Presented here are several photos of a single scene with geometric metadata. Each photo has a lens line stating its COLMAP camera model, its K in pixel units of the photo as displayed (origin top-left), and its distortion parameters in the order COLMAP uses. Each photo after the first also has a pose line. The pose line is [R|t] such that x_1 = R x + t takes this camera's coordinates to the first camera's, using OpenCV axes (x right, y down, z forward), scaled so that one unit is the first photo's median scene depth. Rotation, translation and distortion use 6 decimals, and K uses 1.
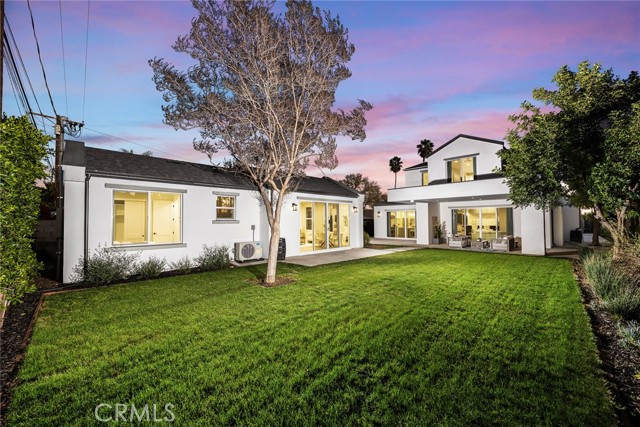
lens RADIAL K [[252.0, 0, 320.0], [0, 252.0, 213.5], [0, 0, 1]] dist [-0.000120, -0.000012]
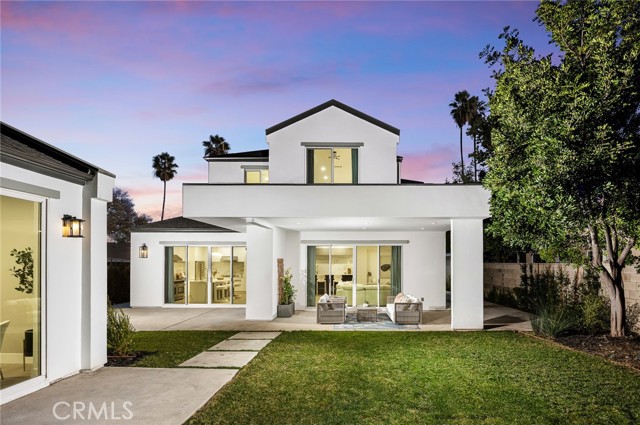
lens RADIAL K [[326.5, 0, 322.1], [0, 326.5, 262.2], [0, 0, 1]] dist [-0.001214, 0.000047]
pose [[0.706840, 0.011454, 0.707281, 0.056993], [-0.027200, 0.999570, 0.010996, 0.007371], [-0.706850, -0.027011, 0.706847, 0.401859]]
